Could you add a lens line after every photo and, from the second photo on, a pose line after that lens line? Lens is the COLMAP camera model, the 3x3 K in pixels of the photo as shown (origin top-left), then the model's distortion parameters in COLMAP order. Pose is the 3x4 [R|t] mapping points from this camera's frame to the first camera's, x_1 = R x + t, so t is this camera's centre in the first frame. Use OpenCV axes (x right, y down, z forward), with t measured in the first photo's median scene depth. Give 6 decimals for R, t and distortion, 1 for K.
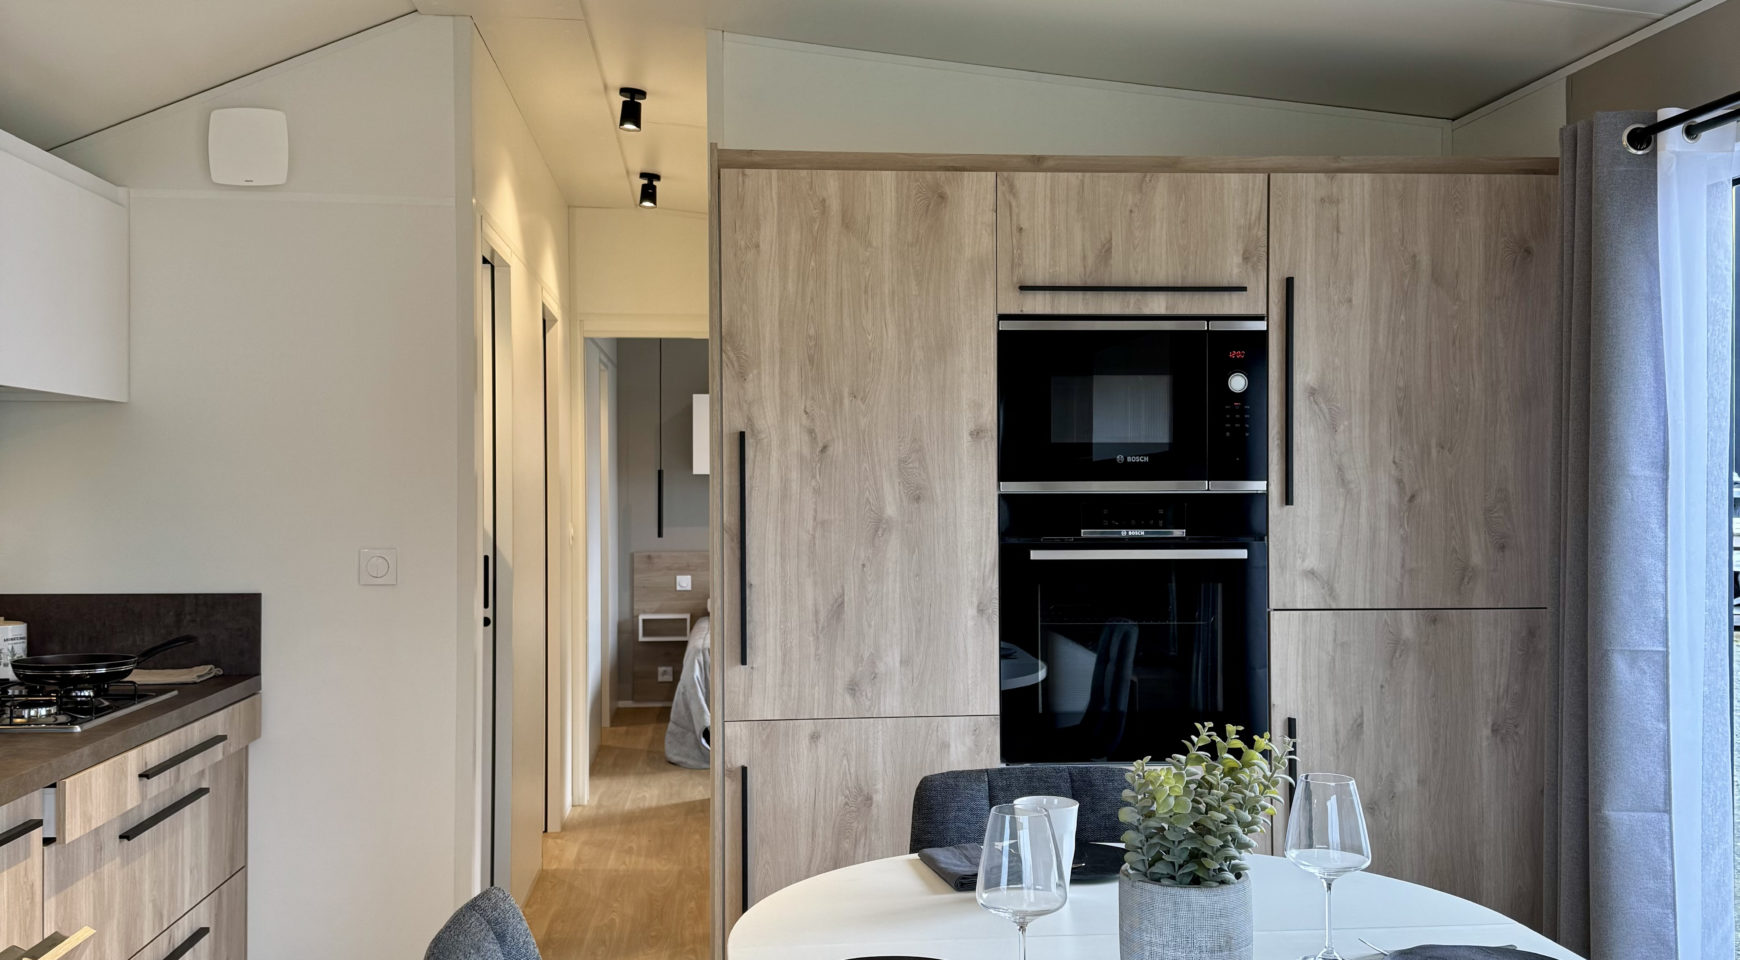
lens RADIAL K [[1631.8, 0, 857.8], [0, 1631.8, 483.9], [0, 0, 1]] dist [0.097618, 0.000000]
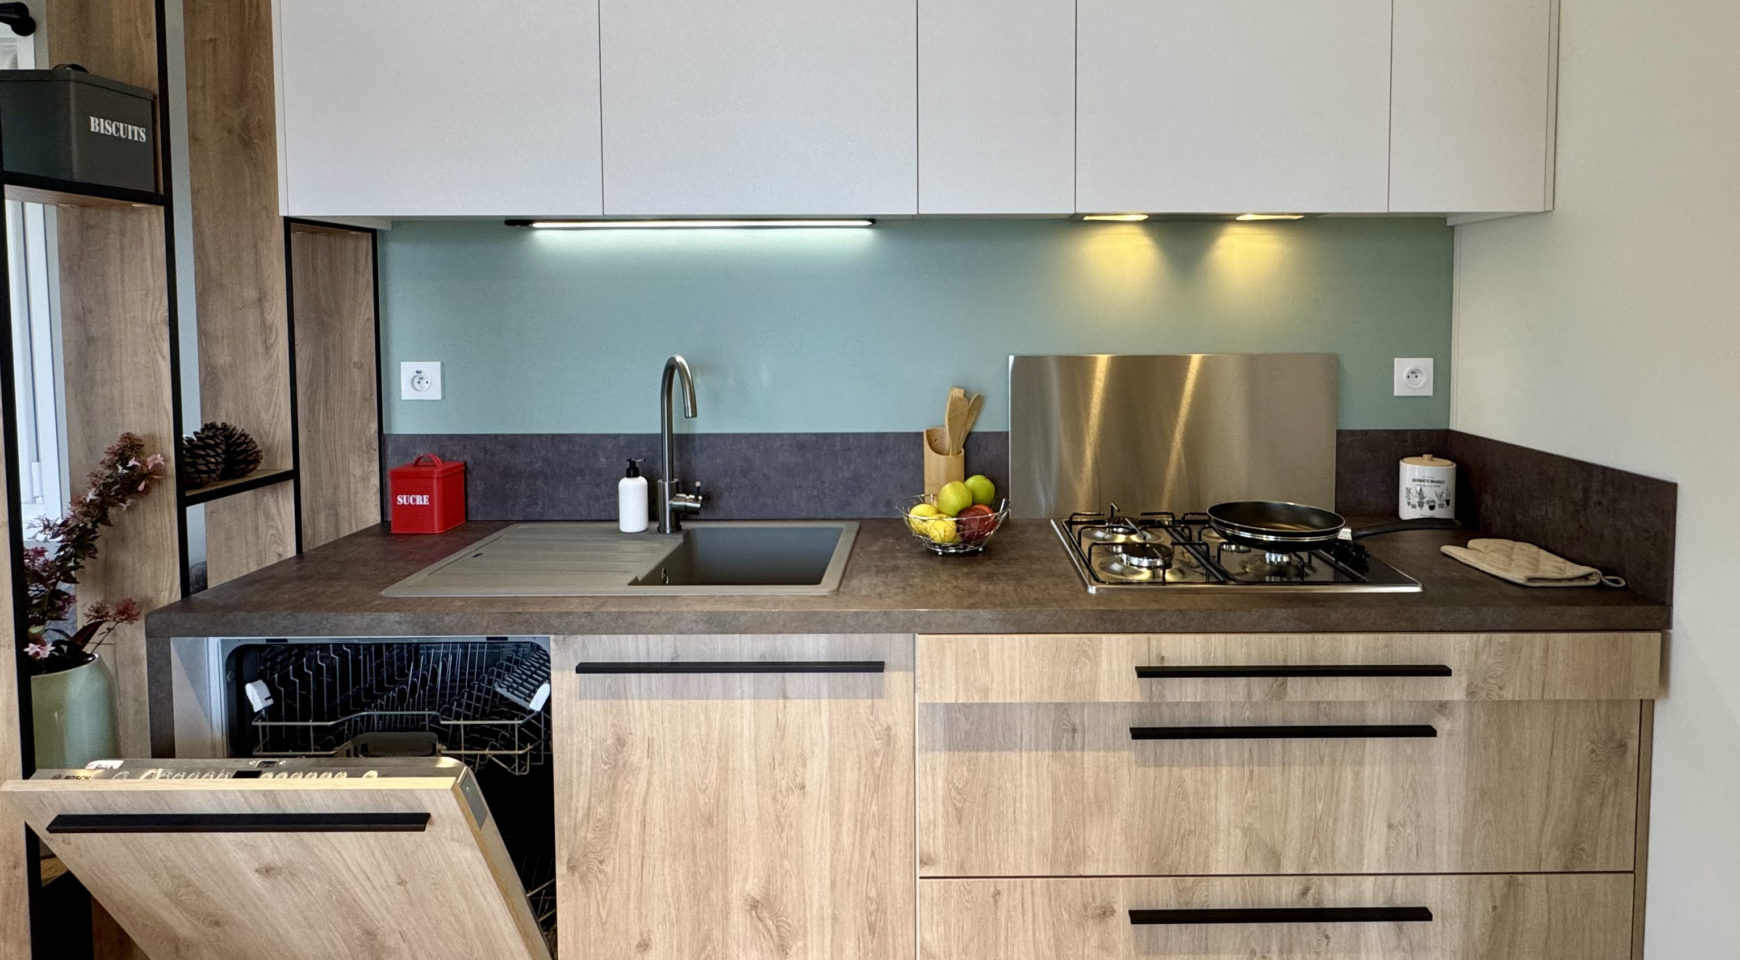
lens RADIAL K [[916.8, 0, 950.7], [0, 916.8, 353.2], [0, 0, 1]] dist [-0.003608, 0.001315]
pose [[-0.081975, 0.050195, -0.995370, 0.020181], [0.003798, 0.998739, 0.050052, -0.004575], [0.996627, 0.000322, -0.082062, 0.858006]]
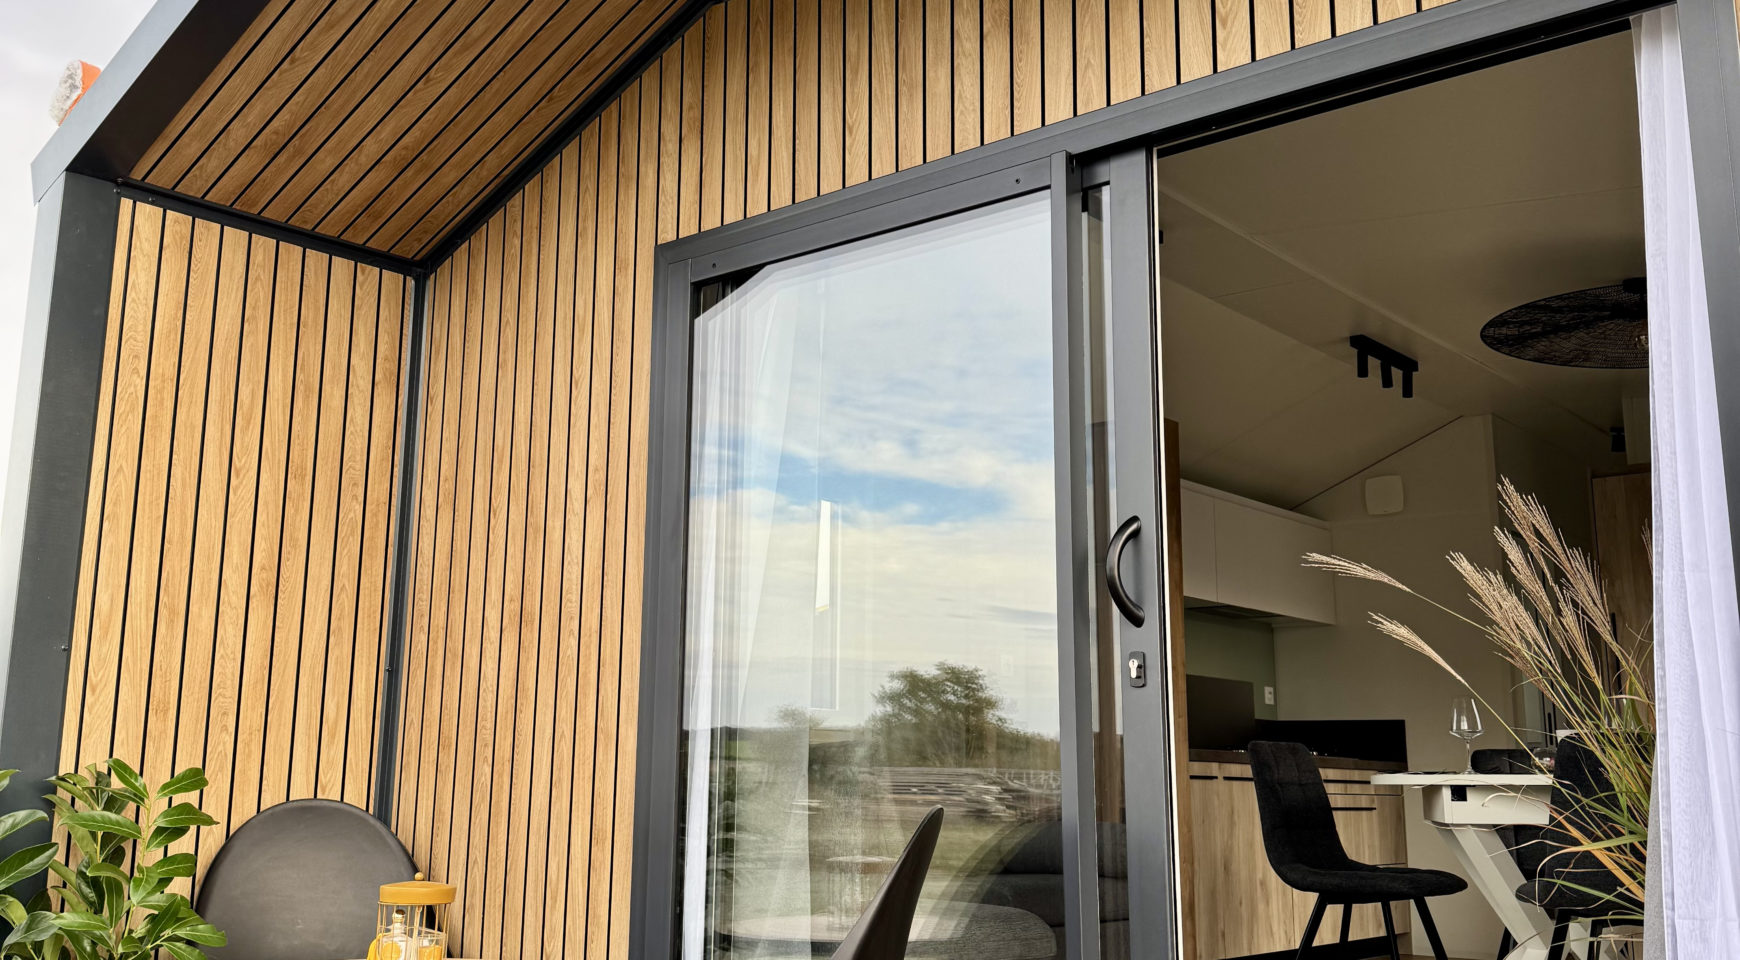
lens RADIAL K [[1631.8, 0, 874.7], [0, 1631.8, 468.1], [0, 0, 1]] dist [0.097618, 0.000000]
pose [[0.716699, -0.130427, -0.685078, 0.646509], [-0.007621, 0.980832, -0.194706, 0.182134], [0.697341, 0.144766, 0.701967, -0.960933]]
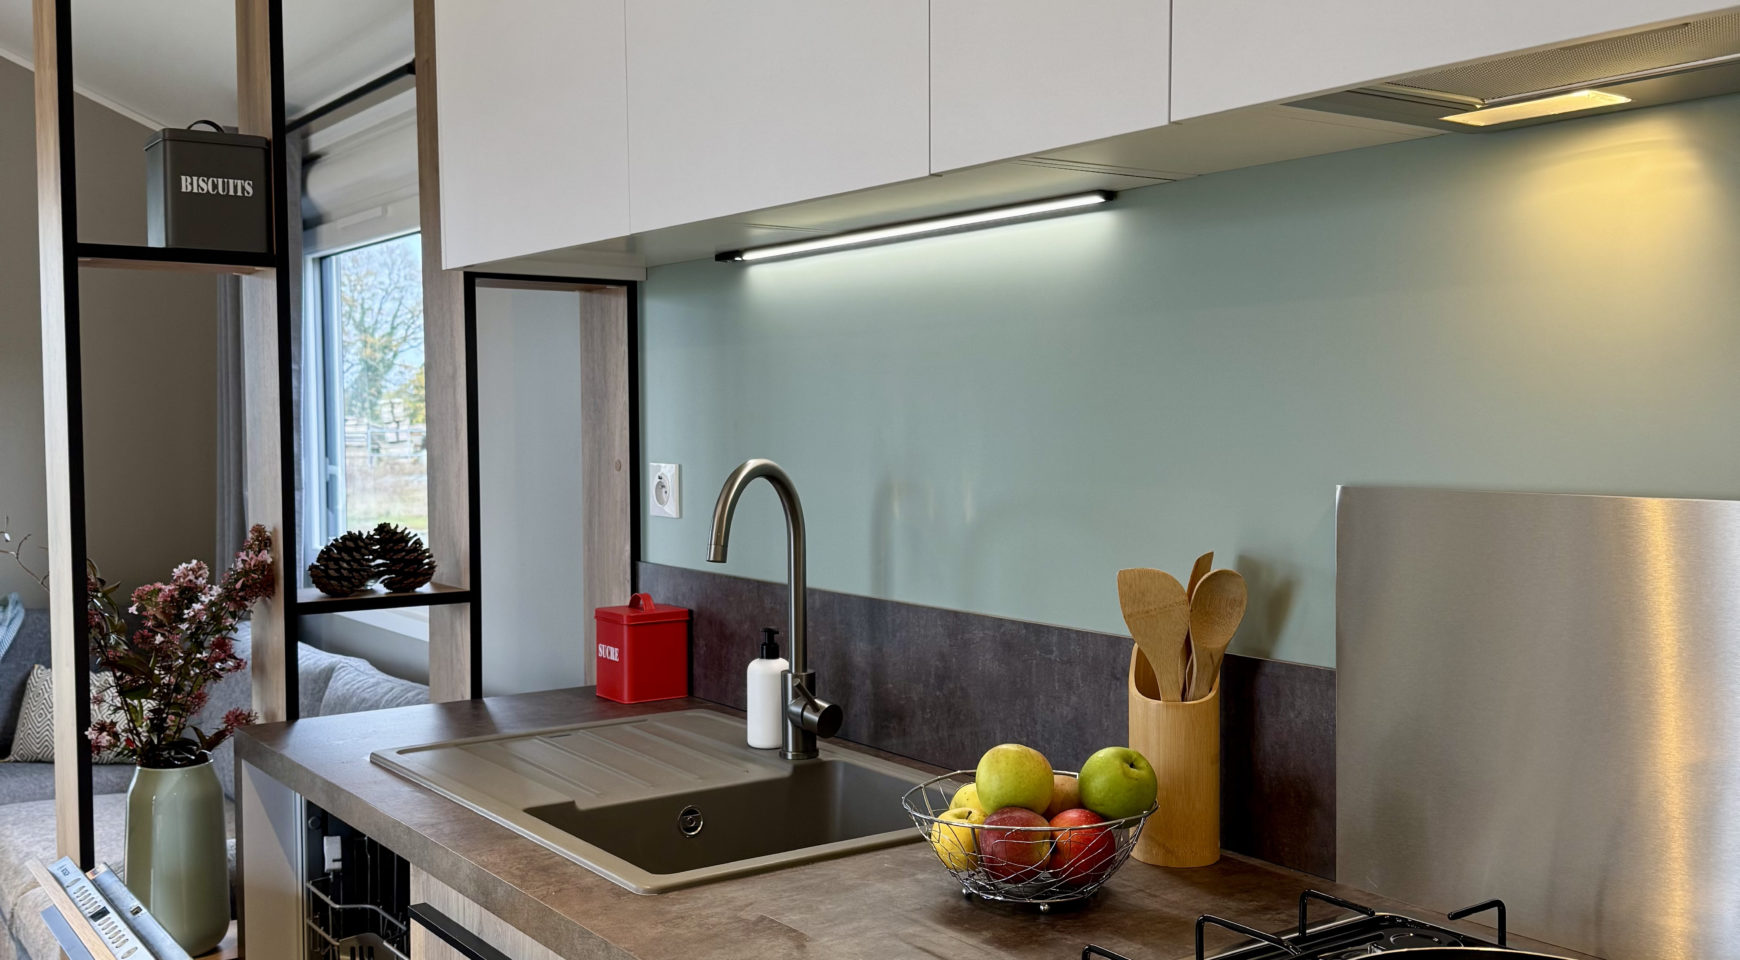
lens RADIAL K [[1631.8, 0, 884.8], [0, 1631.8, 487.1], [0, 0, 1]] dist [0.097618, 0.000000]
pose [[-0.867927, 0.025940, -0.496014, -0.254084], [0.004864, 0.999031, 0.043736, 0.007893], [0.496668, 0.035547, -0.867213, 1.168668]]
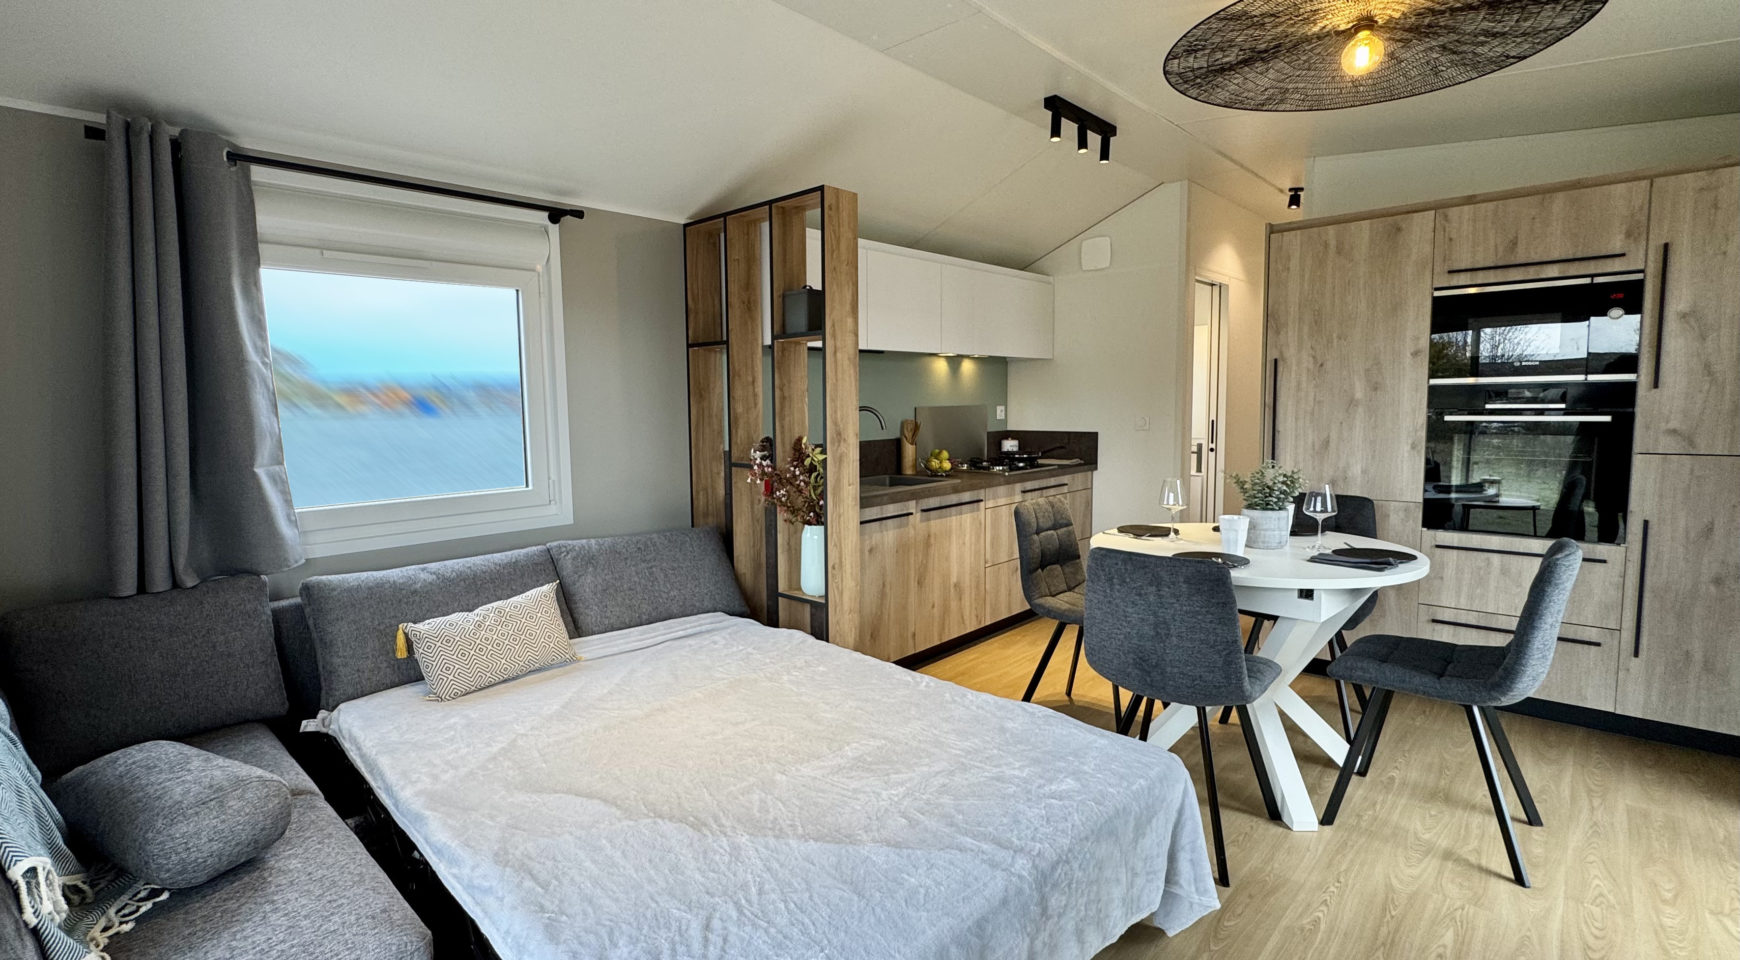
lens RADIAL K [[787.3, 0, 820.0], [0, 787.3, 467.4], [0, 0, 1]] dist [-0.006216, 0.001652]
pose [[0.649792, 0.055749, -0.758065, 0.318851], [0.014820, 0.996188, 0.085964, 0.011866], [0.759968, -0.067093, 0.646488, -0.116915]]
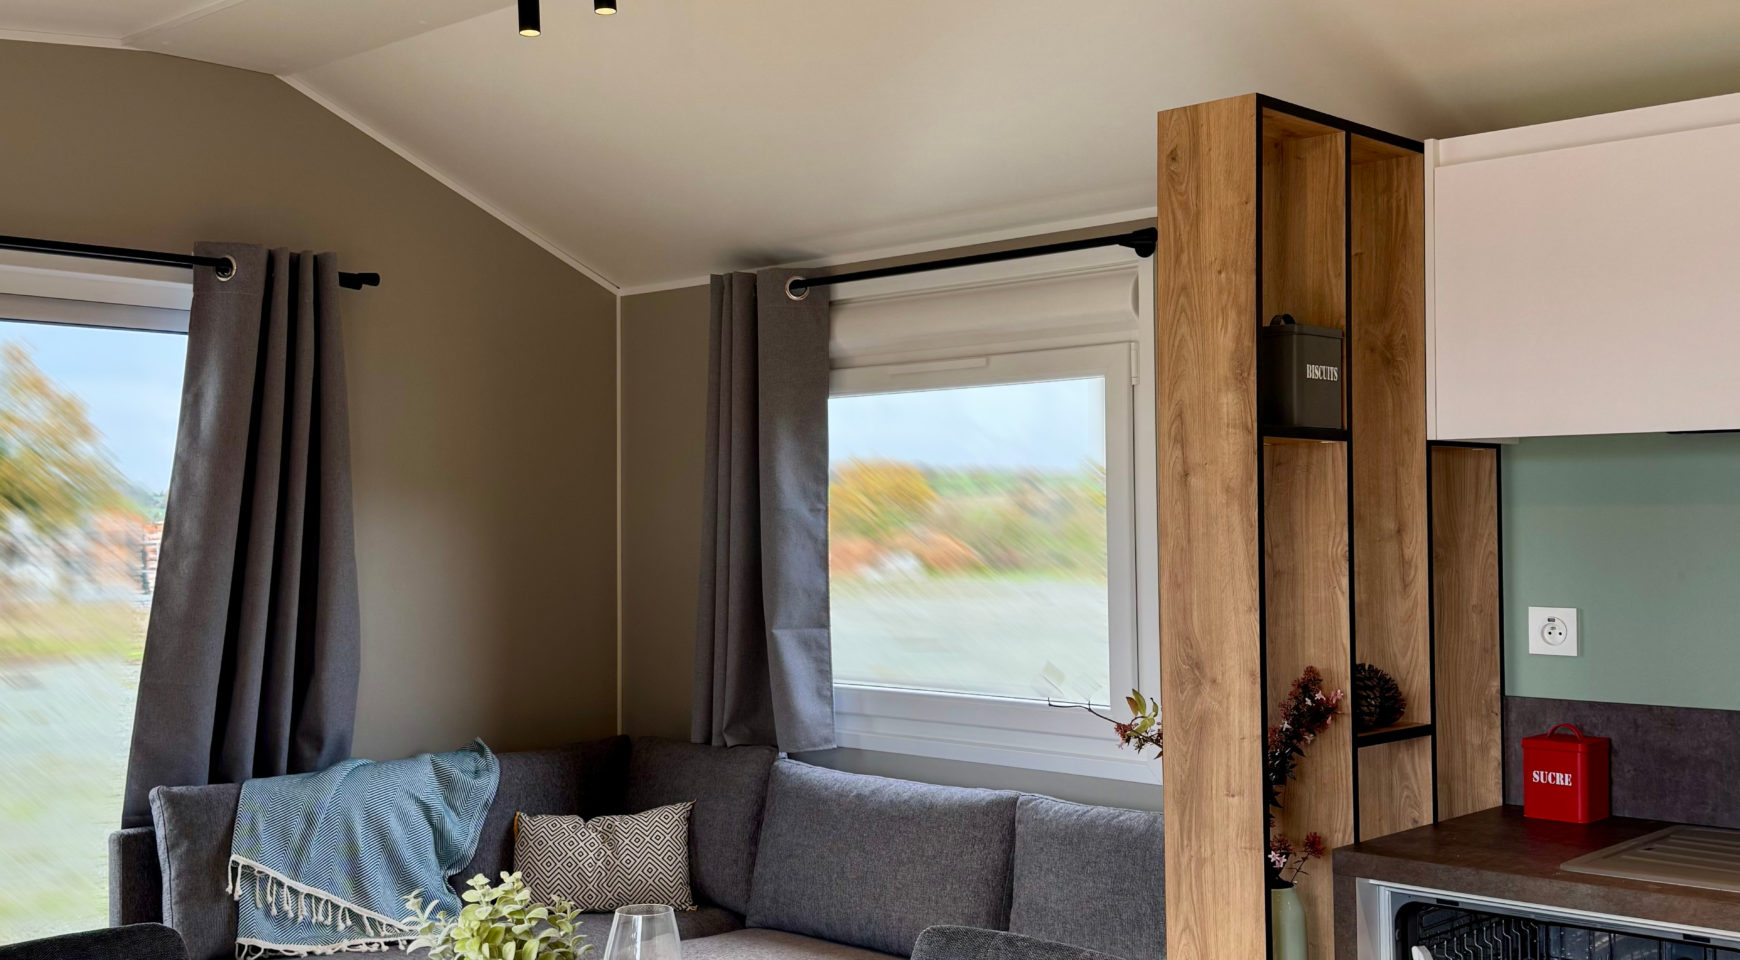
lens RADIAL K [[1816.2, 0, 857.1], [0, 1816.2, 461.4], [0, 0, 1]] dist [0.070181, 0.000000]
pose [[-0.753614, -0.016496, -0.657110, 0.353463], [0.006282, 0.999459, -0.032296, -0.017509], [0.657287, -0.028467, -0.753102, 0.948246]]
